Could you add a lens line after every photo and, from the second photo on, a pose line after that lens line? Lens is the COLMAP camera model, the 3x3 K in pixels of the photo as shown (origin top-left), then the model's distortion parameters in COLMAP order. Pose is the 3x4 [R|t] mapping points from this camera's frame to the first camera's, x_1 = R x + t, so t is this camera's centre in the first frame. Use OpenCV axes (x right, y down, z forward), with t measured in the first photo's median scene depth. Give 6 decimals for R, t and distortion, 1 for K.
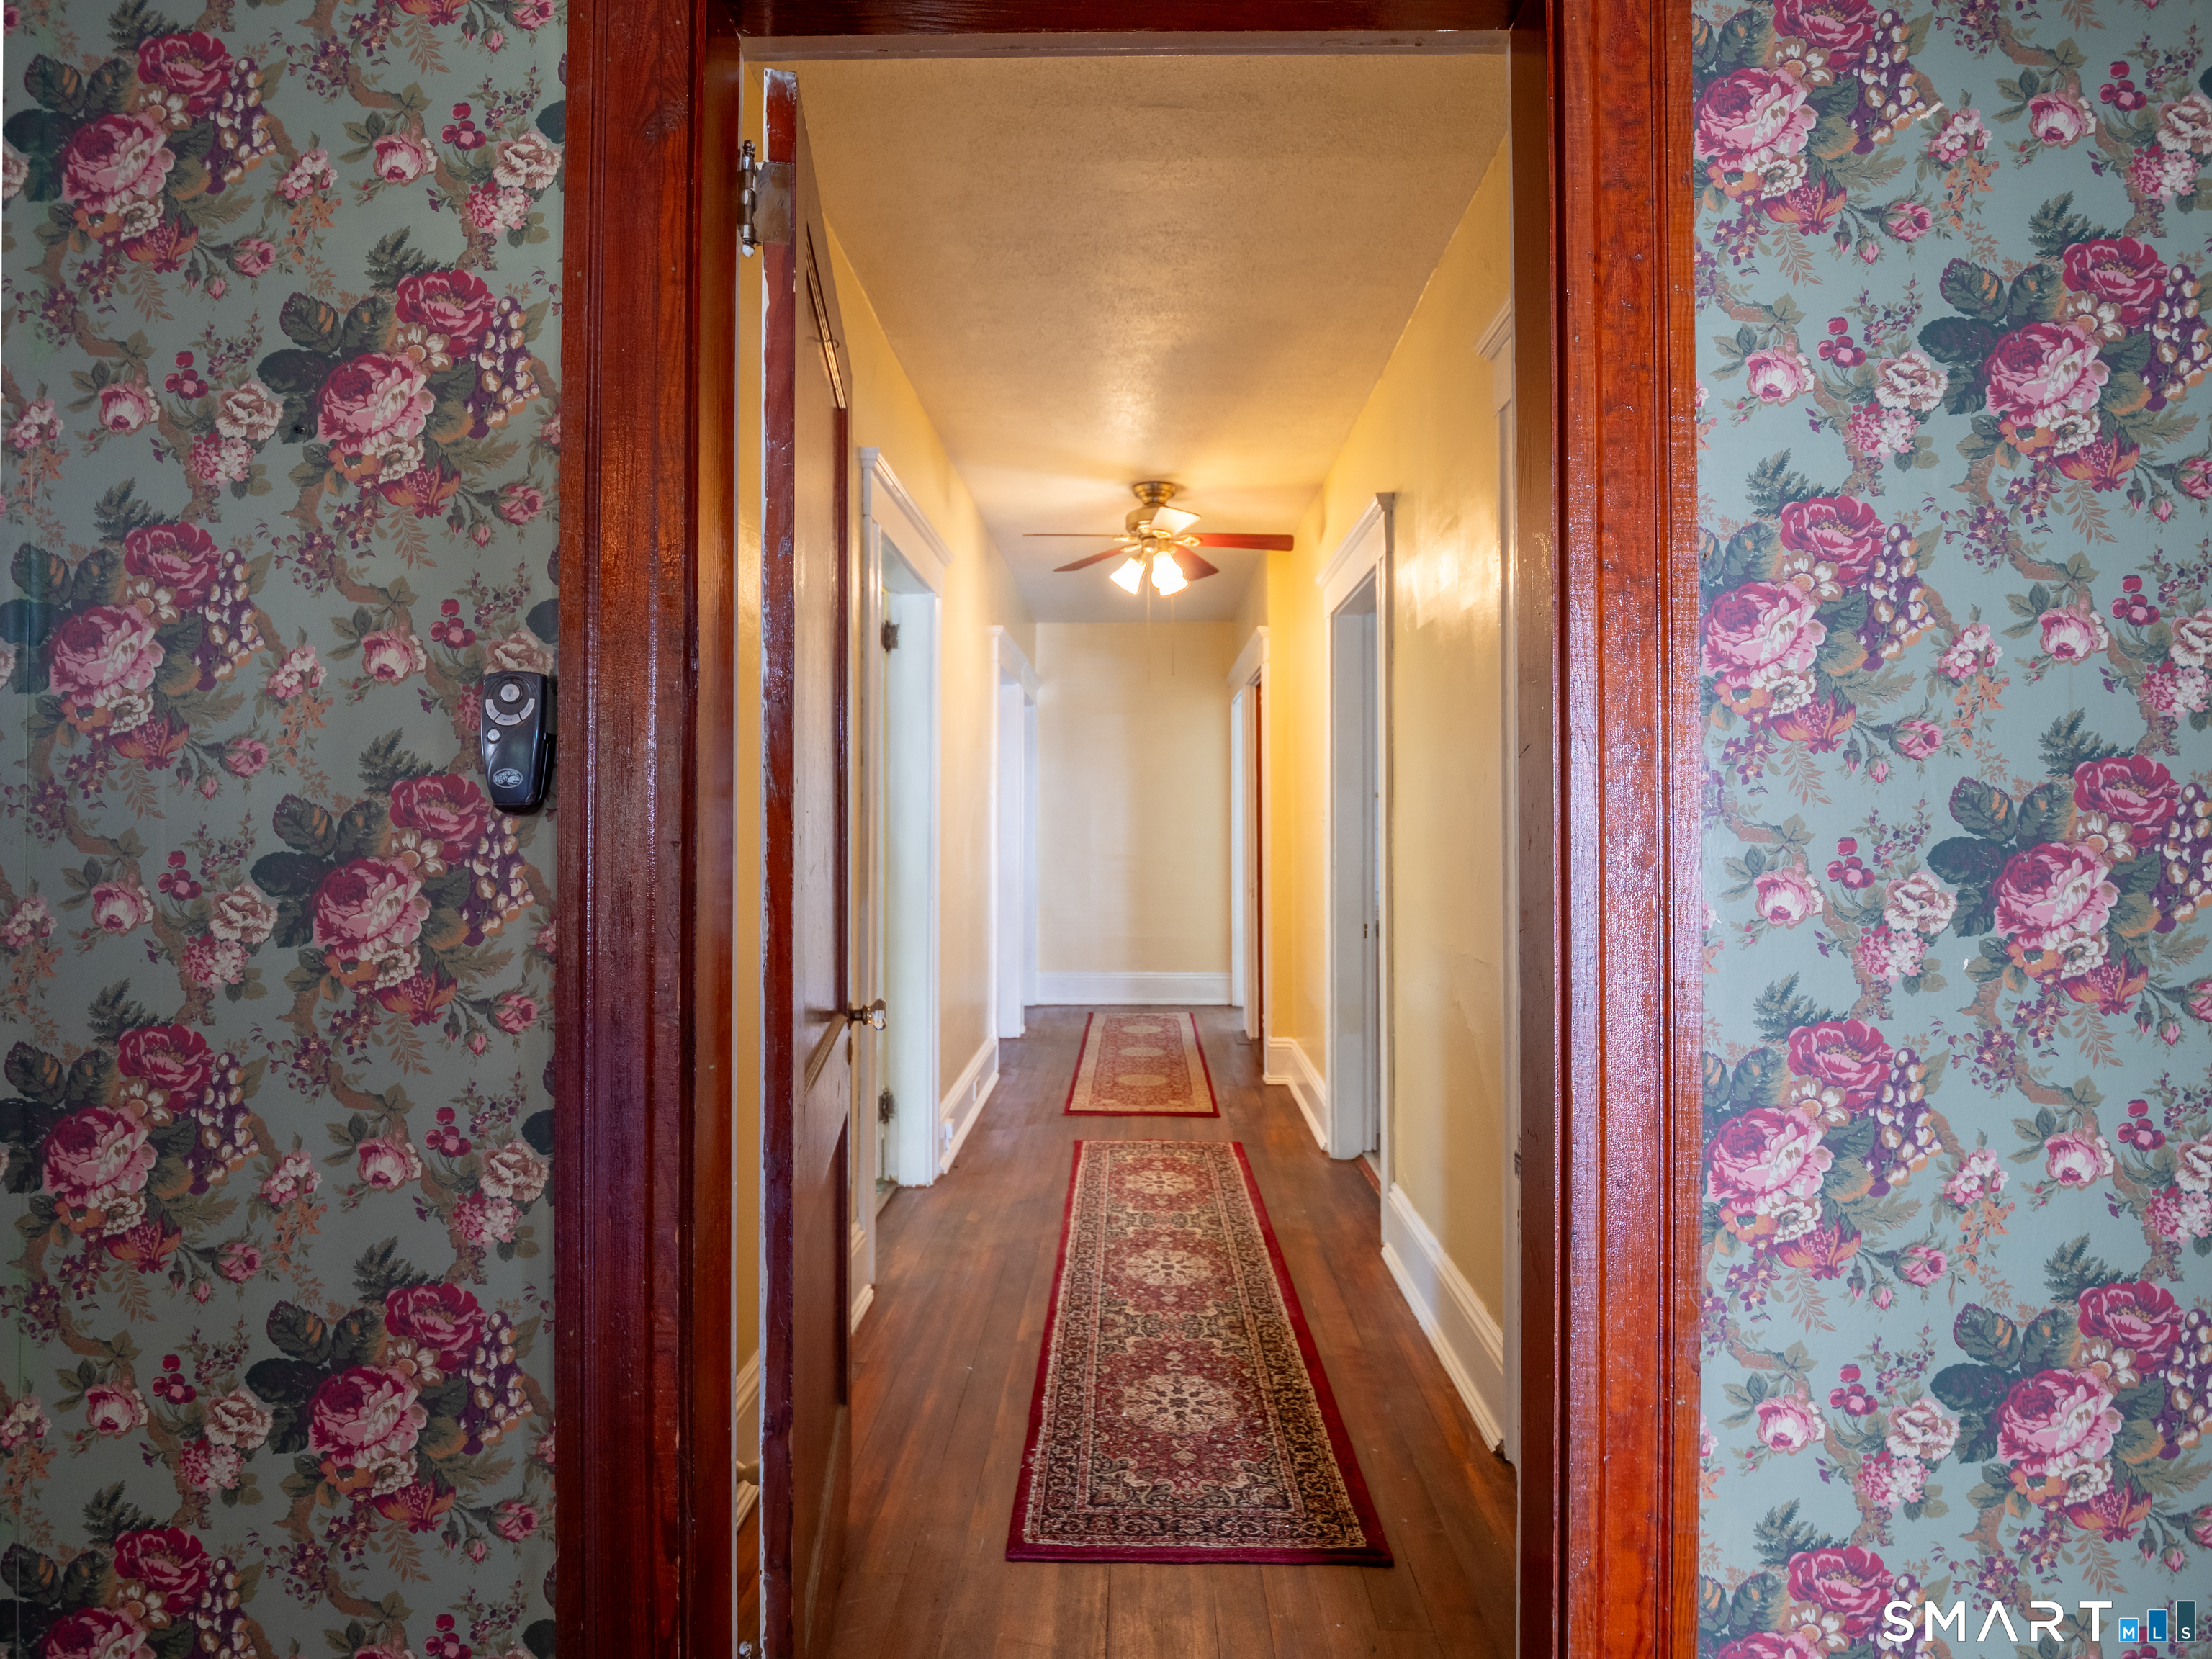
lens RADIAL K [[1112.1, 0, 1107.2], [0, 1112.1, 815.5], [0, 0, 1]] dist [-0.009987, -0.000916]
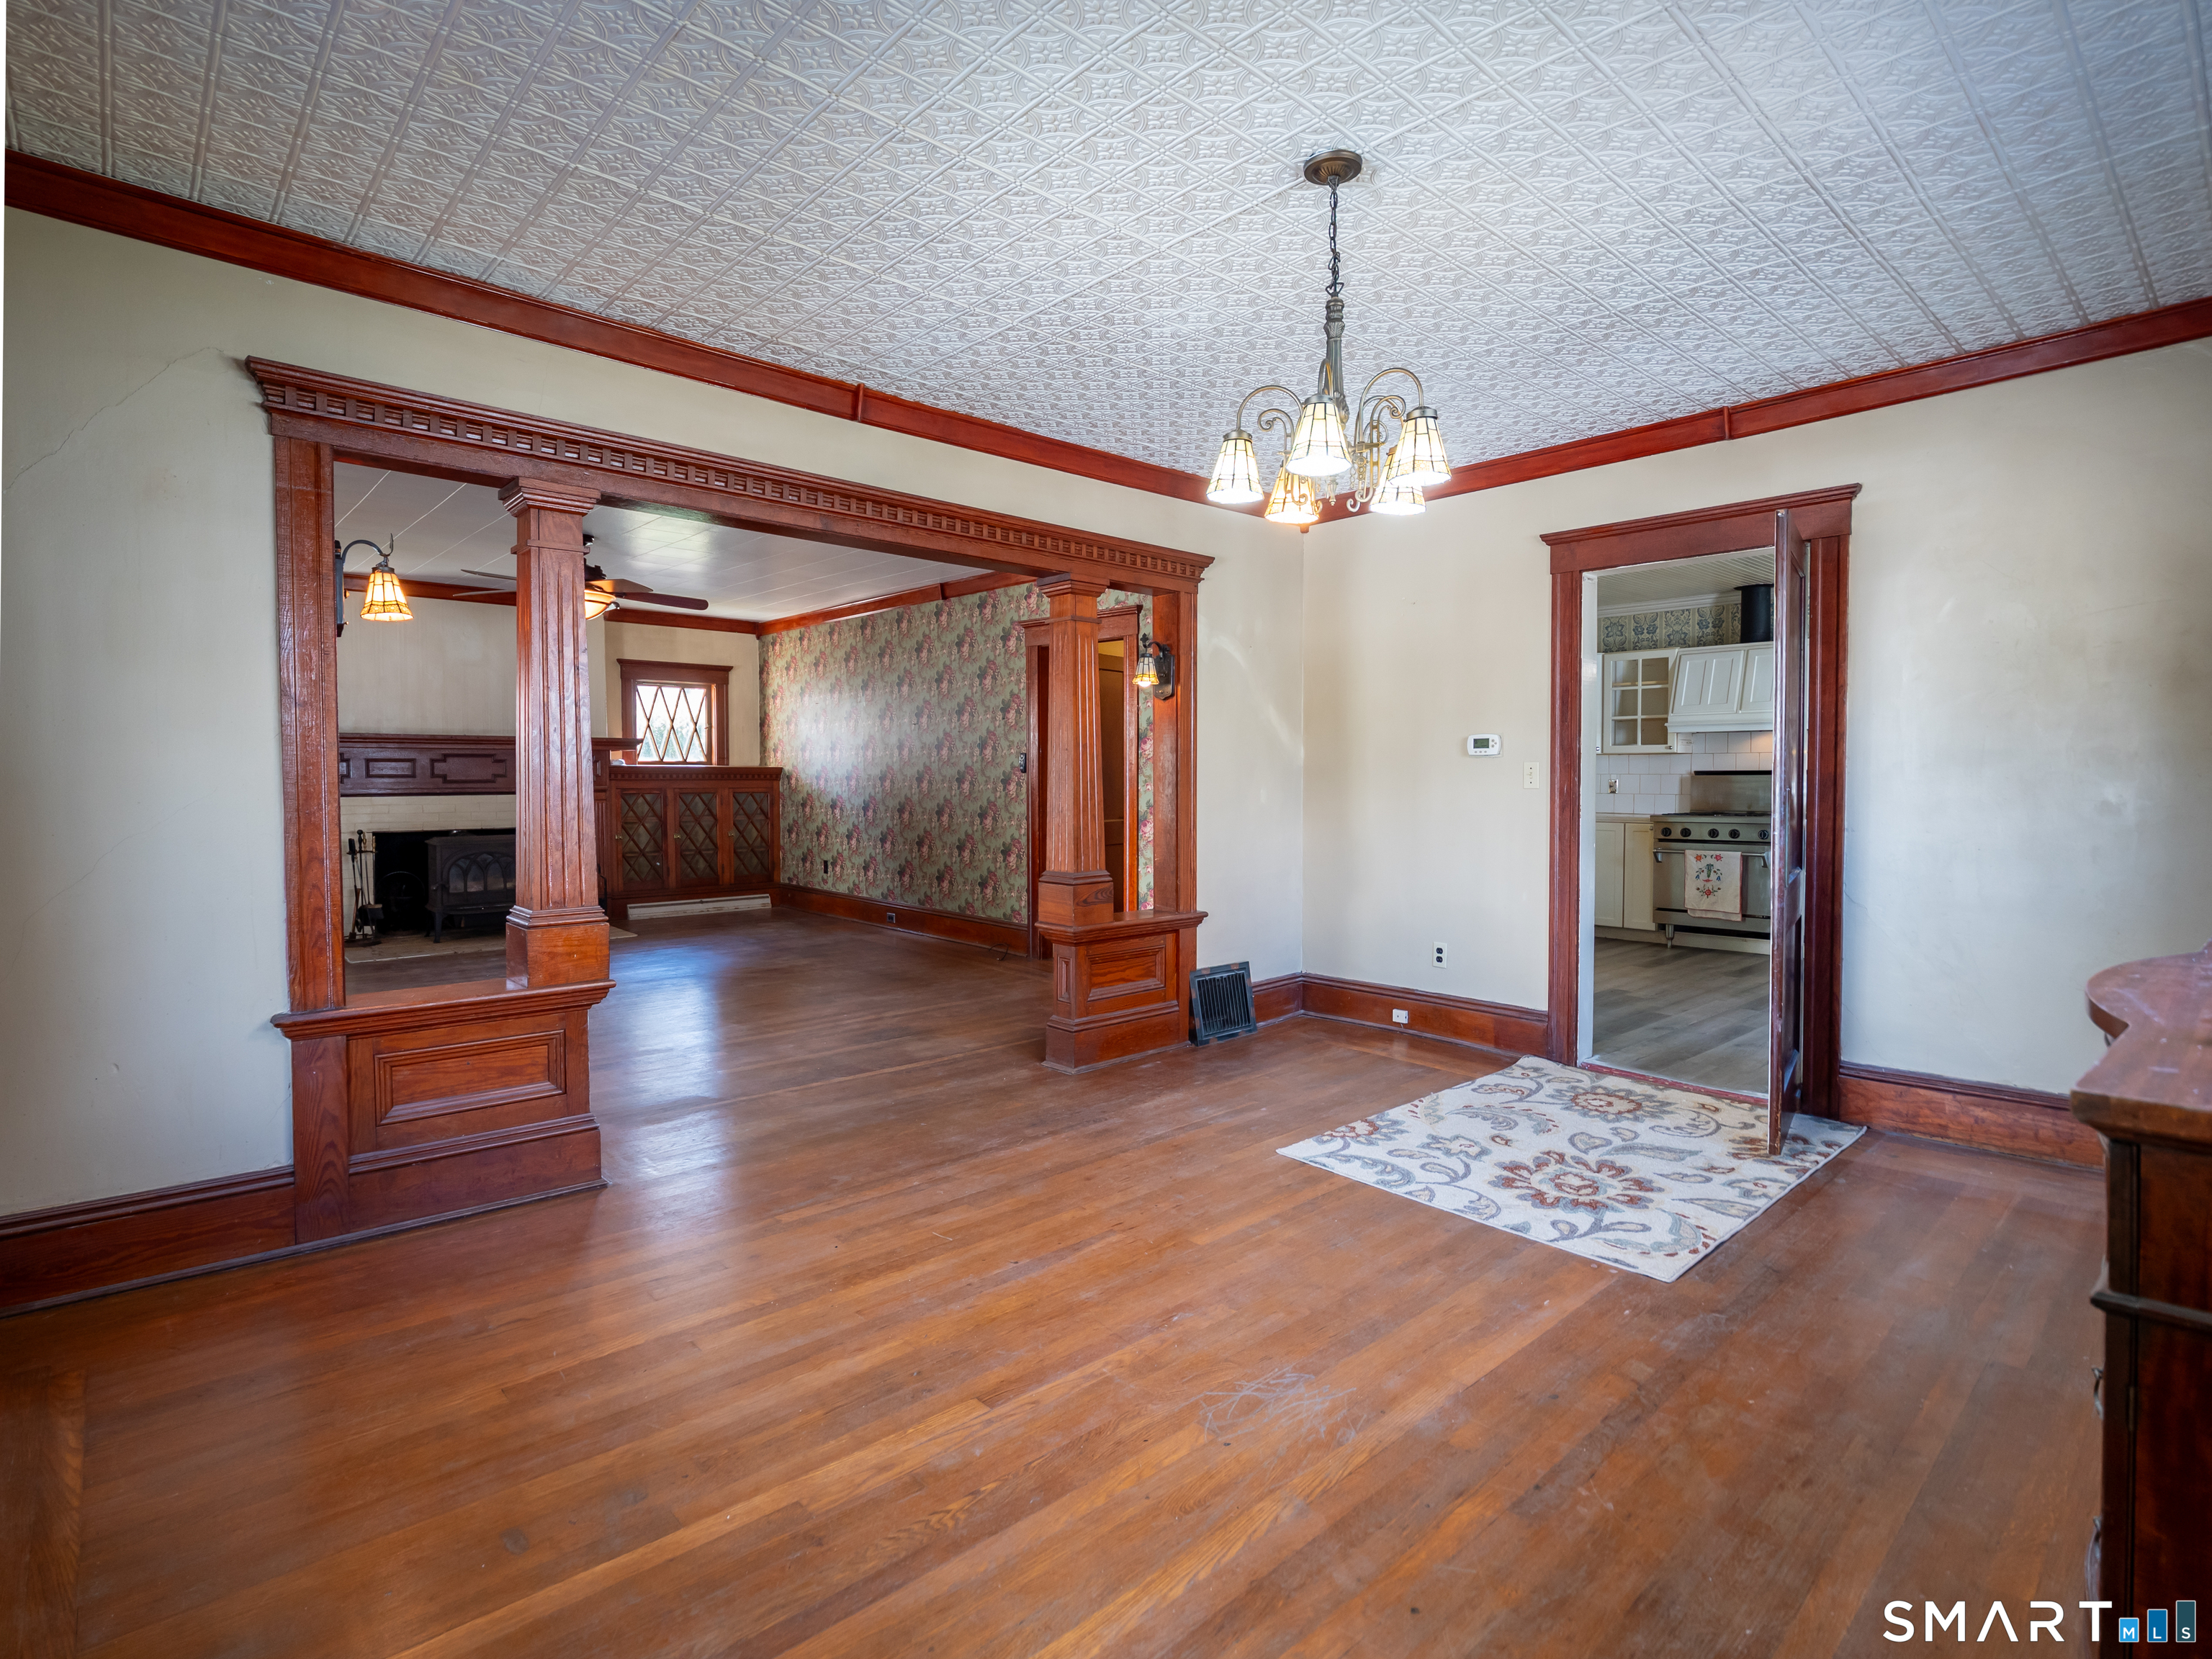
lens RADIAL K [[1112.1, 0, 1107.2], [0, 1112.1, 815.5], [0, 0, 1]] dist [-0.009987, -0.000916]
pose [[0.702034, 0.027942, -0.711595, 4.796468], [0.008572, 0.998826, 0.047677, -0.062065], [0.712092, -0.039570, 0.700970, -3.526298]]
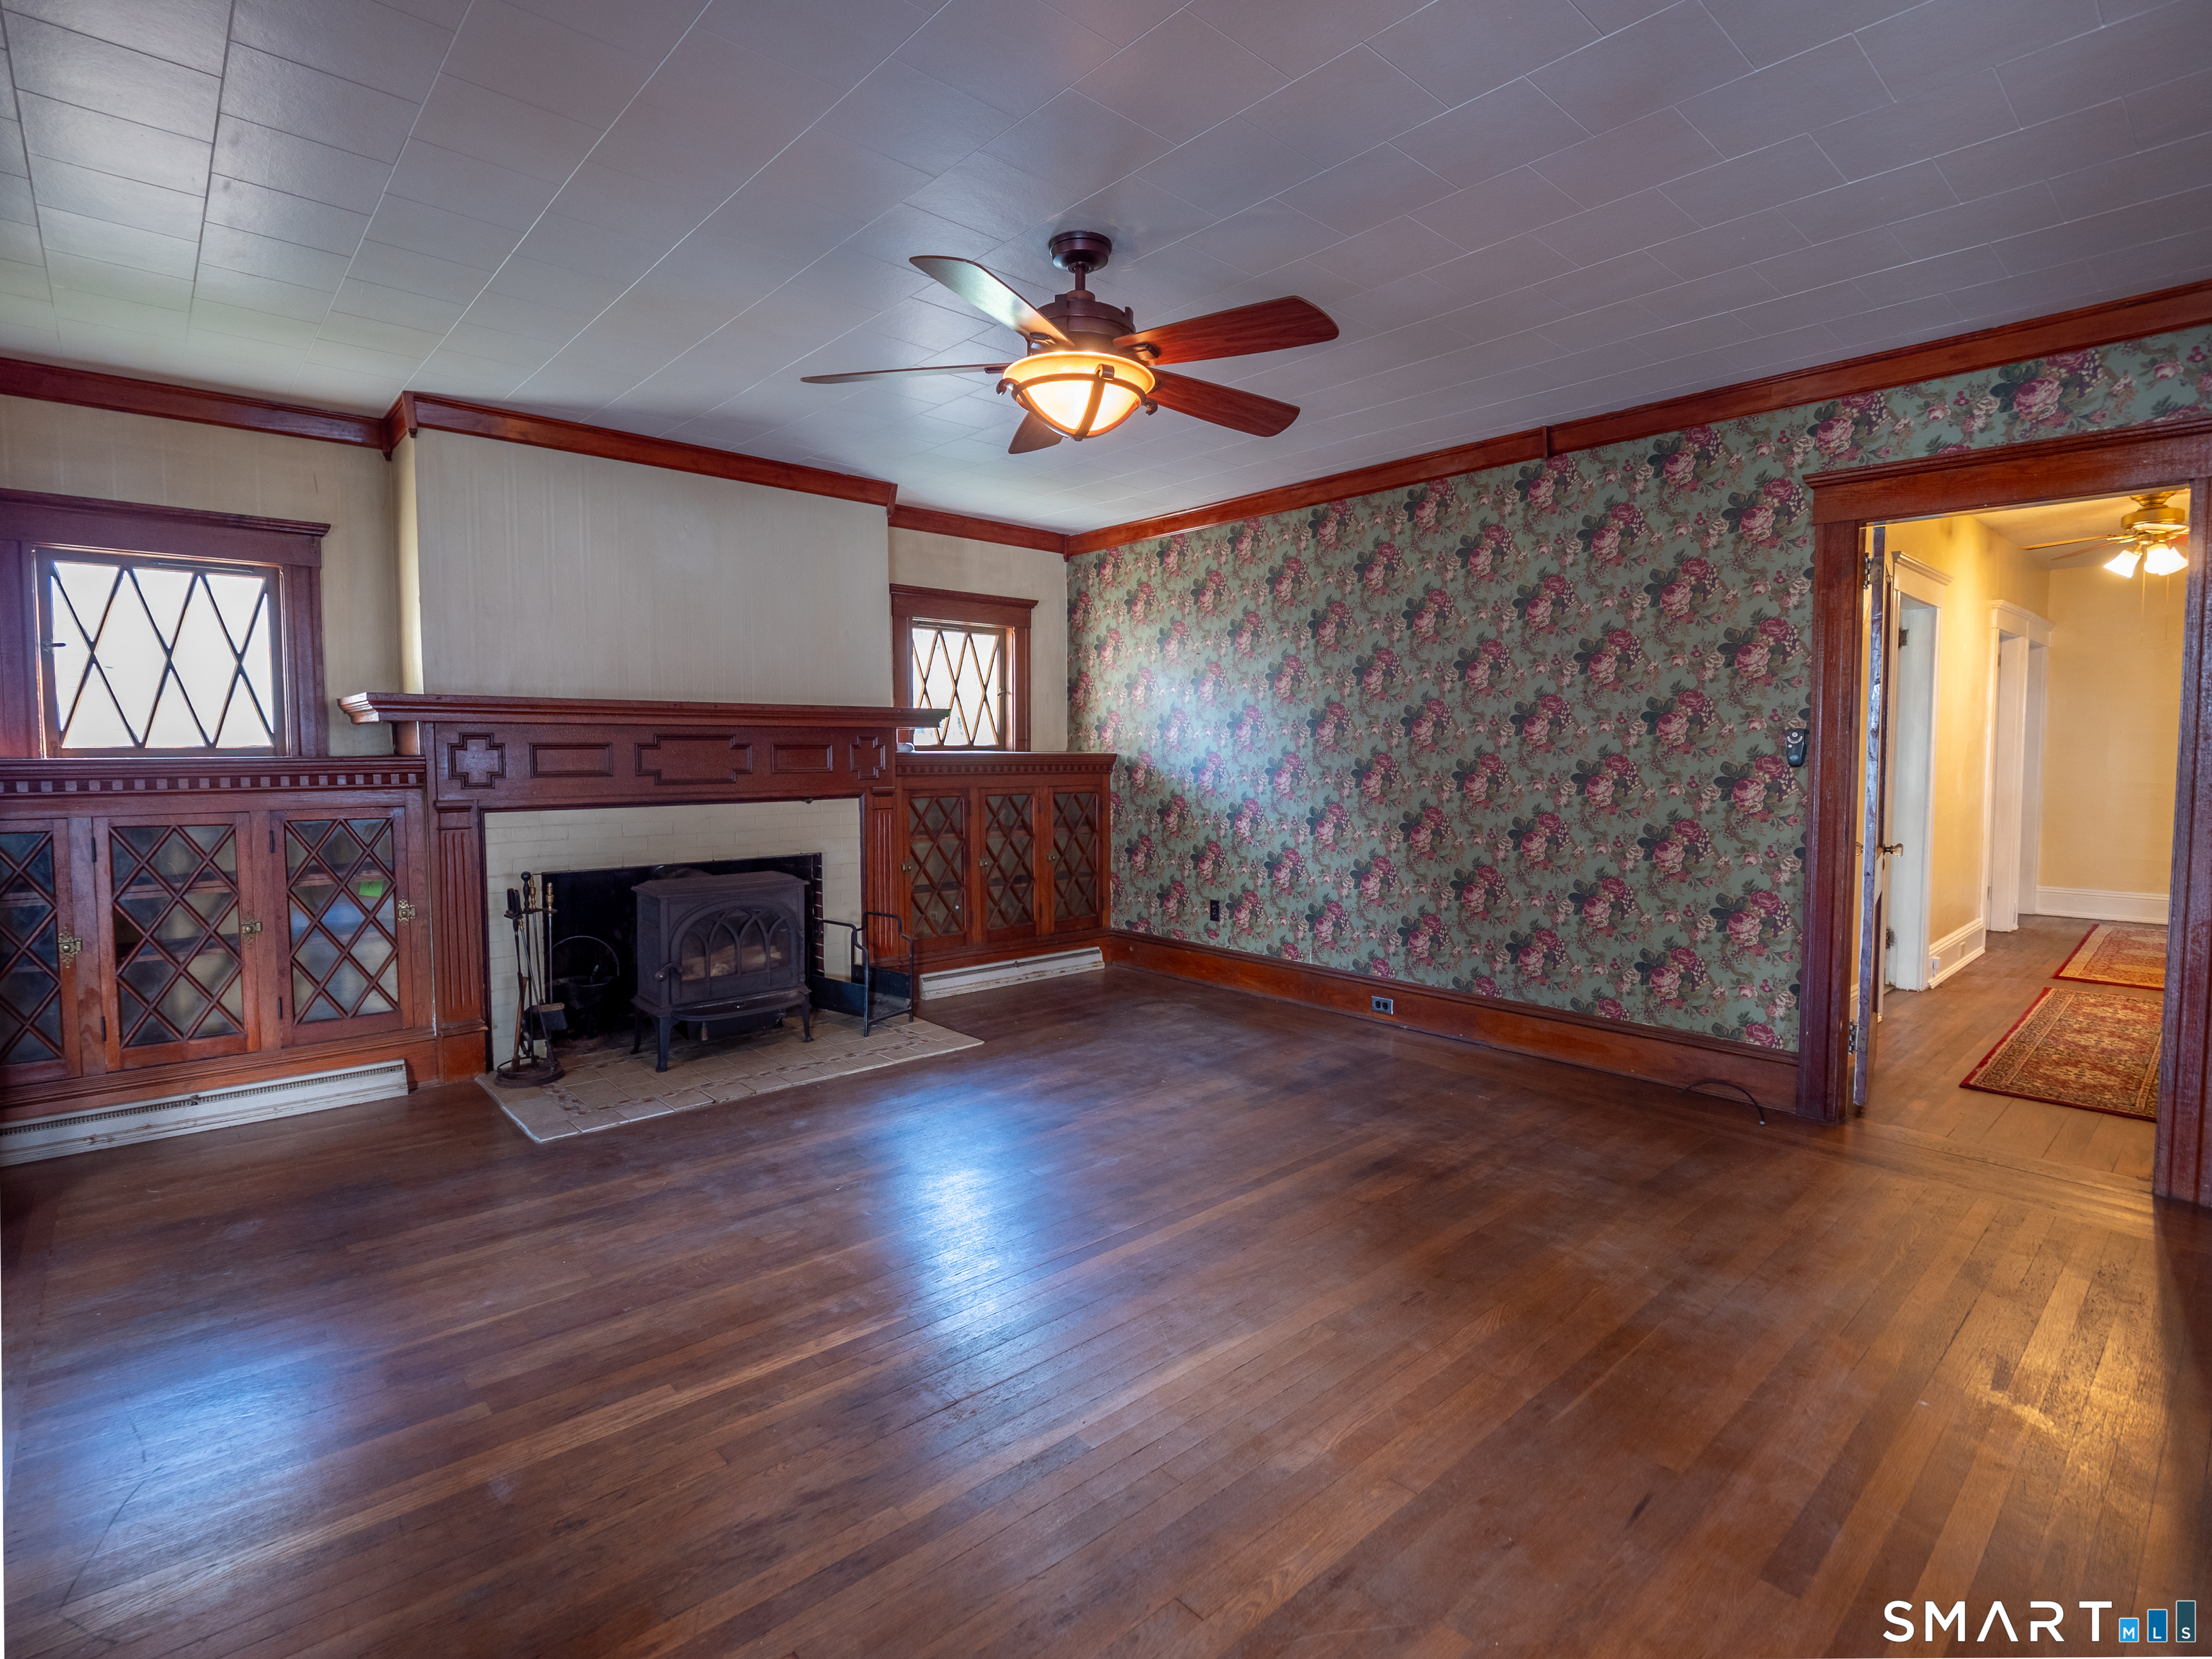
lens RADIAL K [[1092.1, 0, 1098.2], [0, 1092.1, 810.0], [0, 0, 1]] dist [-0.013149, -0.001906]
pose [[0.691084, 0.036412, -0.721857, 0.476835], [0.012452, 0.997982, 0.062262, -0.111252], [0.722667, -0.052017, 0.689236, -3.147438]]
